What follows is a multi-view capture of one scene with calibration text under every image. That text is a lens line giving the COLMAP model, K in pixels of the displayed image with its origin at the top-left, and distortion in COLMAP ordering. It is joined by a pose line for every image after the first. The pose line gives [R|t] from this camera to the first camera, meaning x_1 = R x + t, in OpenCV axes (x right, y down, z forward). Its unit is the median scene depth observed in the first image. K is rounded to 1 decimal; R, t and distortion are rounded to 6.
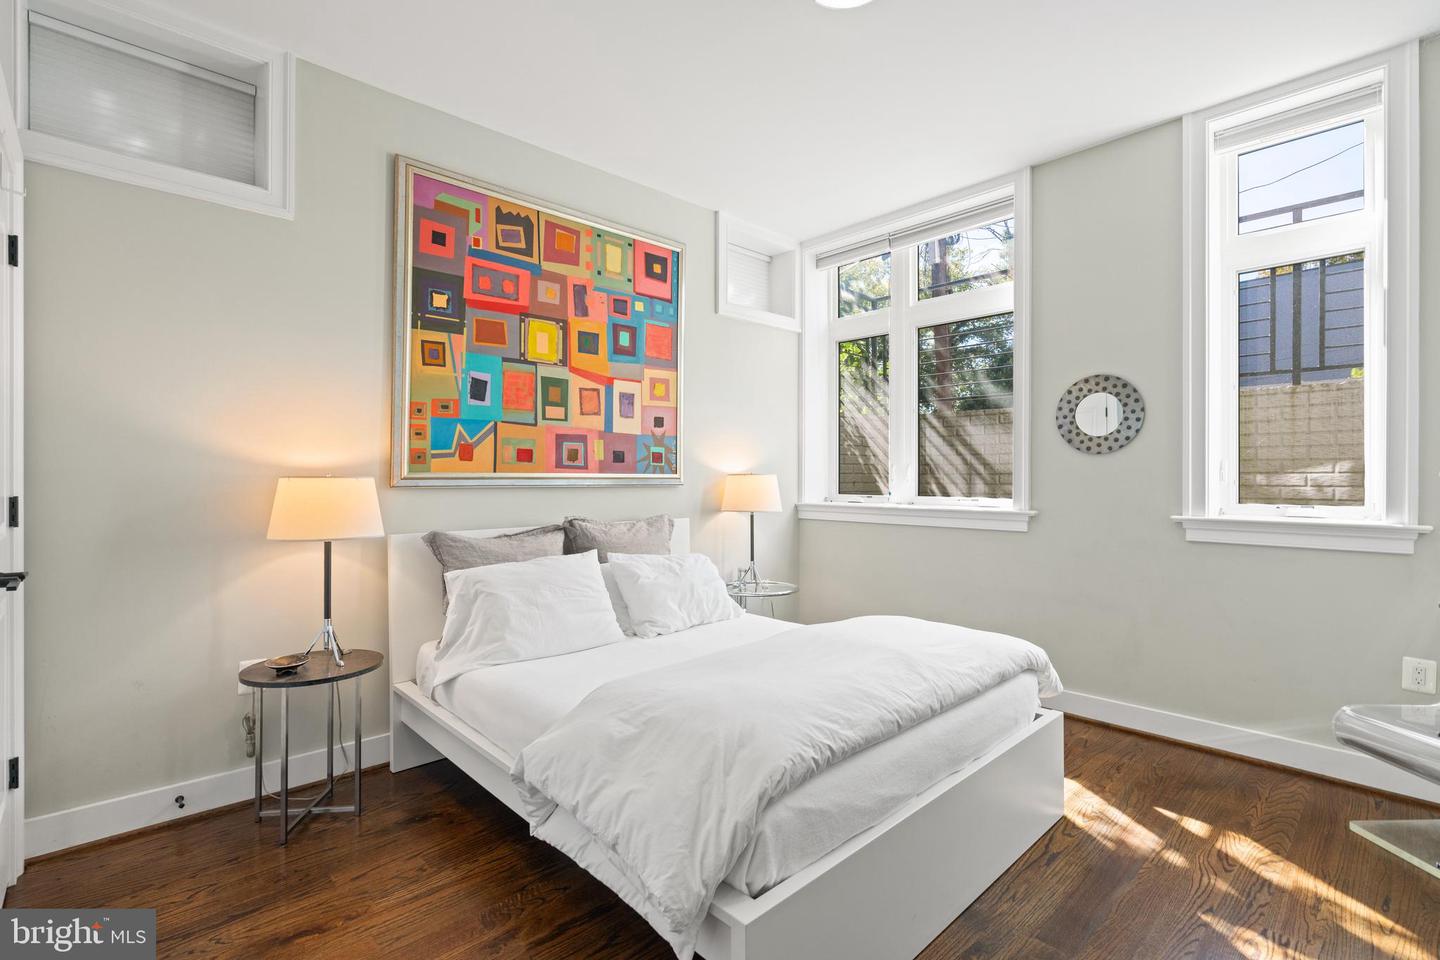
lens RADIAL K [[669.4, 0, 697.7], [0, 669.4, 485.8], [0, 0, 1]] dist [-0.005512, 0.002437]
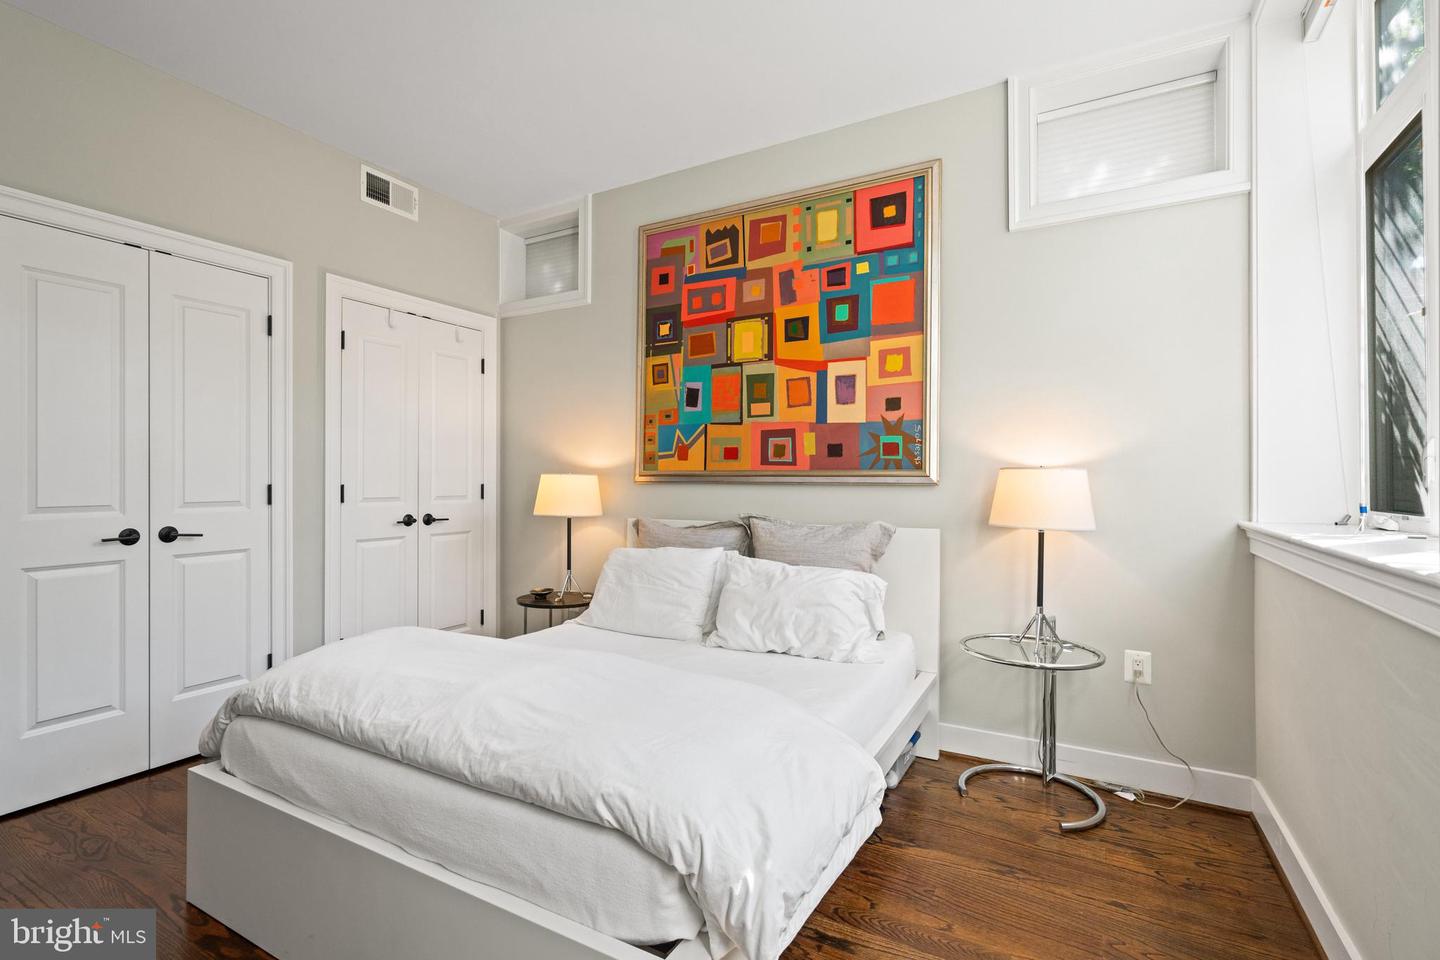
lens RADIAL K [[669.4, 0, 720.9], [0, 669.4, 481.3], [0, 0, 1]] dist [-0.005512, 0.002437]
pose [[0.309916, 0.004189, -0.950755, 0.719183], [-0.014005, 0.999902, -0.000160, -0.001110], [0.950661, 0.013365, 0.309945, 0.642622]]
